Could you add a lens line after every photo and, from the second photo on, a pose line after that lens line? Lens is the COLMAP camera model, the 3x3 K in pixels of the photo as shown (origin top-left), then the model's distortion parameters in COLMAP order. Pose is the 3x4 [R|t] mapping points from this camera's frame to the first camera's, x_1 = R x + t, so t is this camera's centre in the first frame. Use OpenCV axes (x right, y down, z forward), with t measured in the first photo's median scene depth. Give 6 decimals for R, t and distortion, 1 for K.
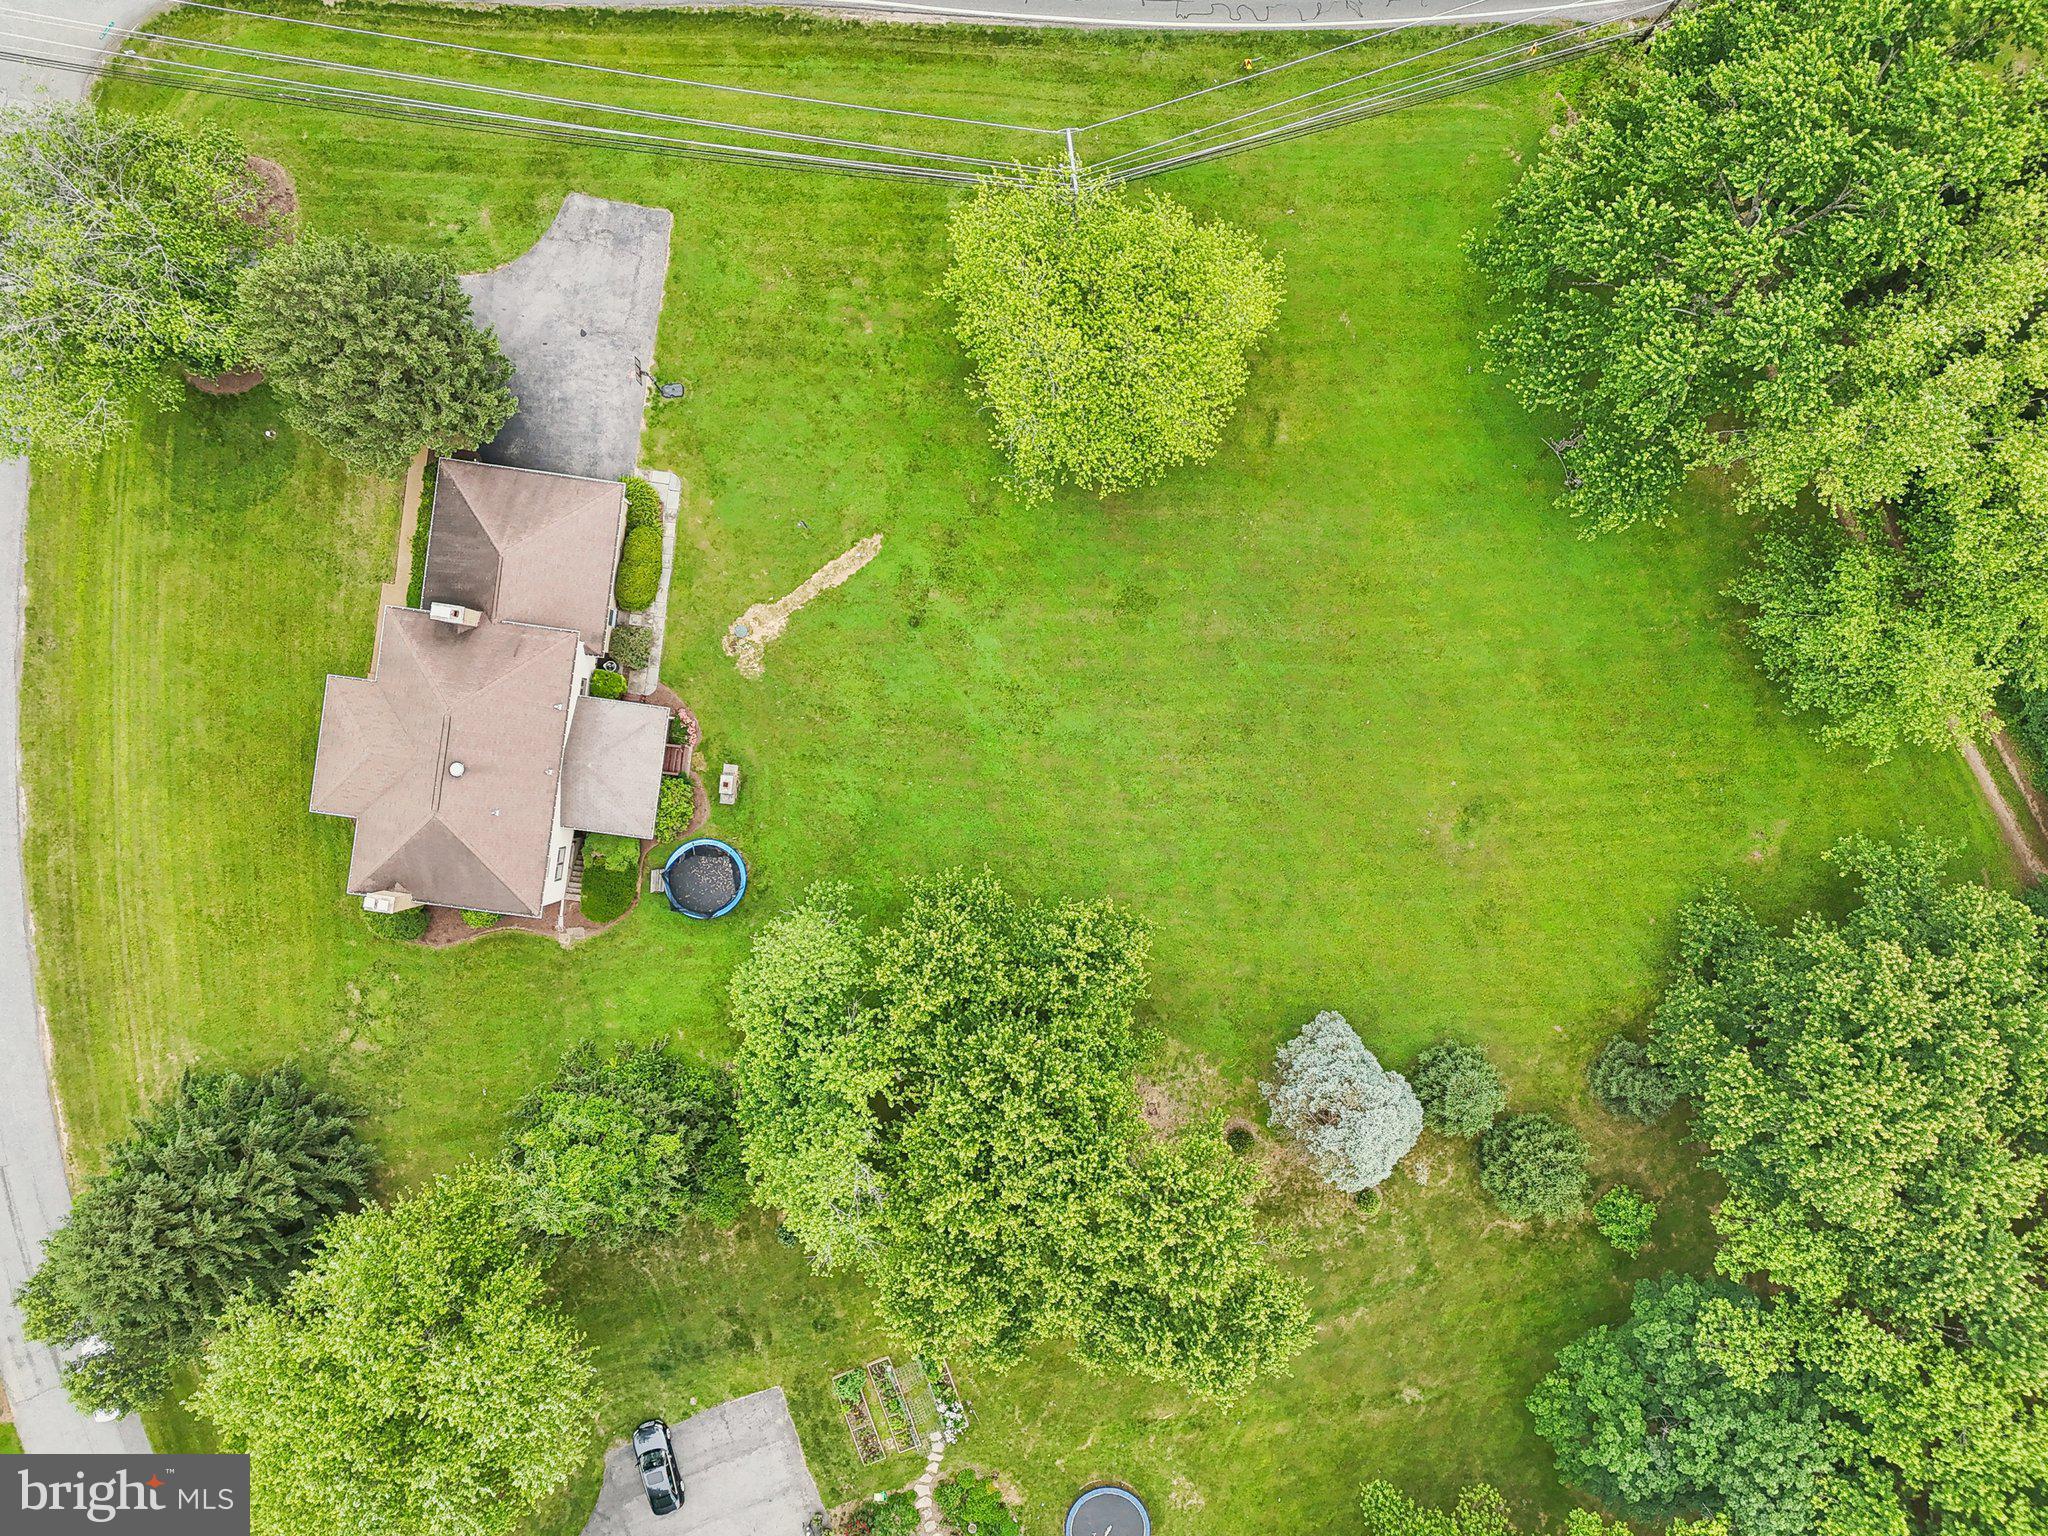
lens RADIAL K [[1544.4, 0, 1015.4], [0, 1544.4, 769.5], [0, 0, 1]] dist [0.047220, -0.001709]
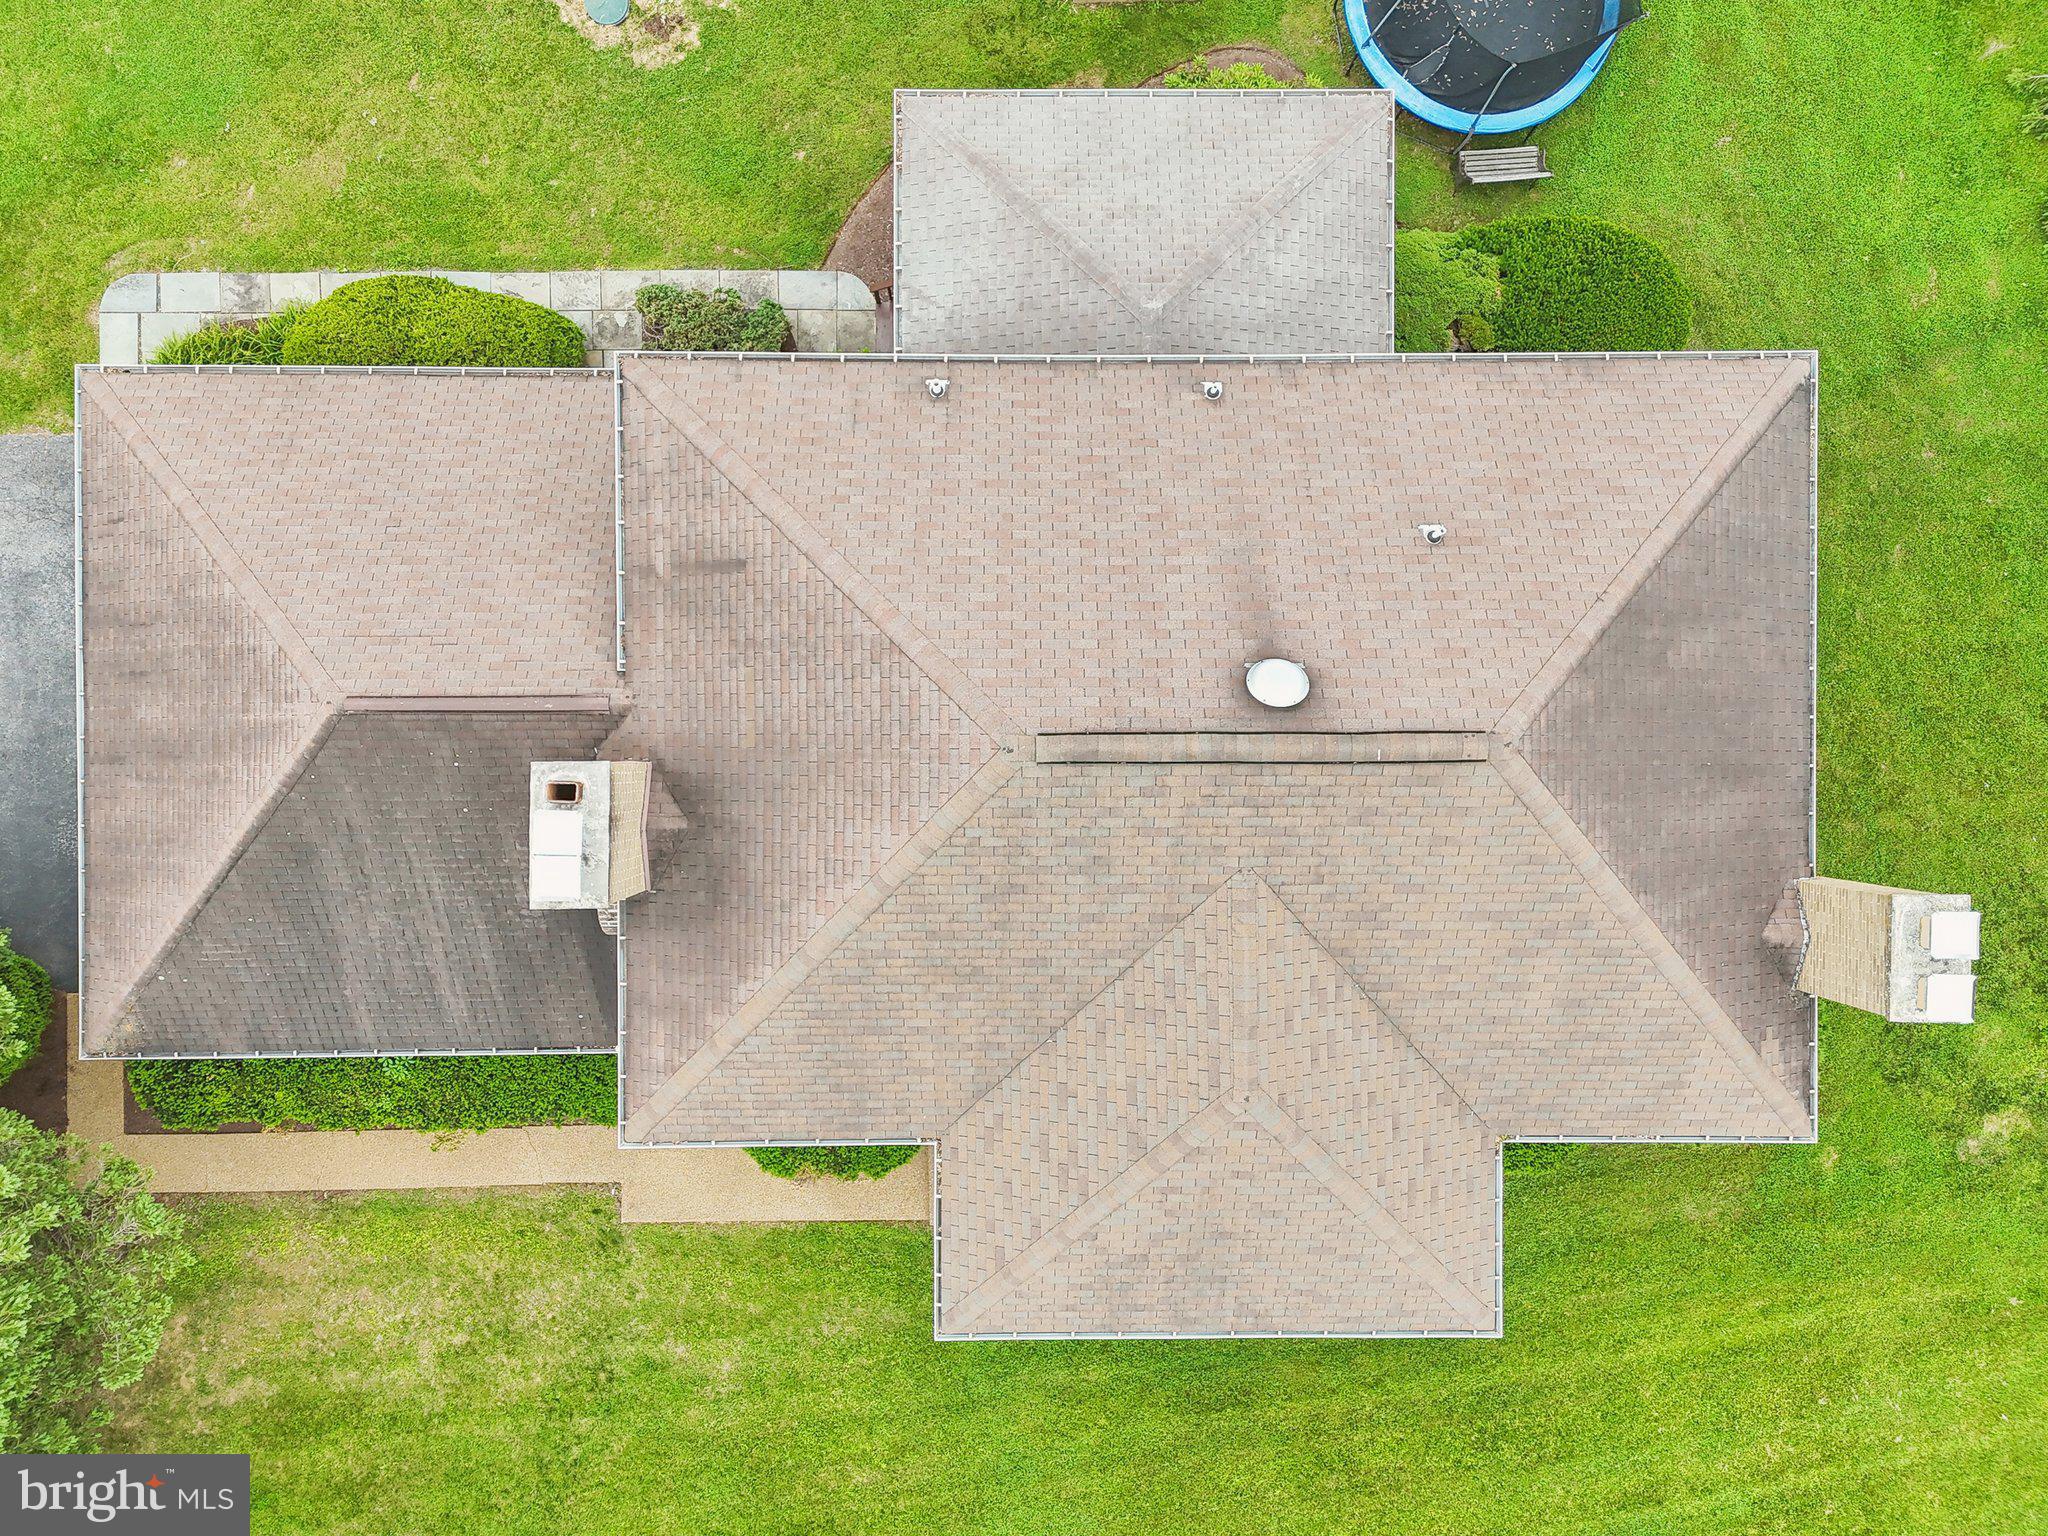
lens RADIAL K [[1544.4, 0, 1015.4], [0, 1544.4, 769.5], [0, 0, 1]] dist [0.047220, -0.001709]
pose [[-0.136111, -0.990545, -0.017132, -0.328420], [0.990597, -0.136319, 0.011621, -0.036967], [-0.013846, -0.015390, 0.999786, 0.708846]]
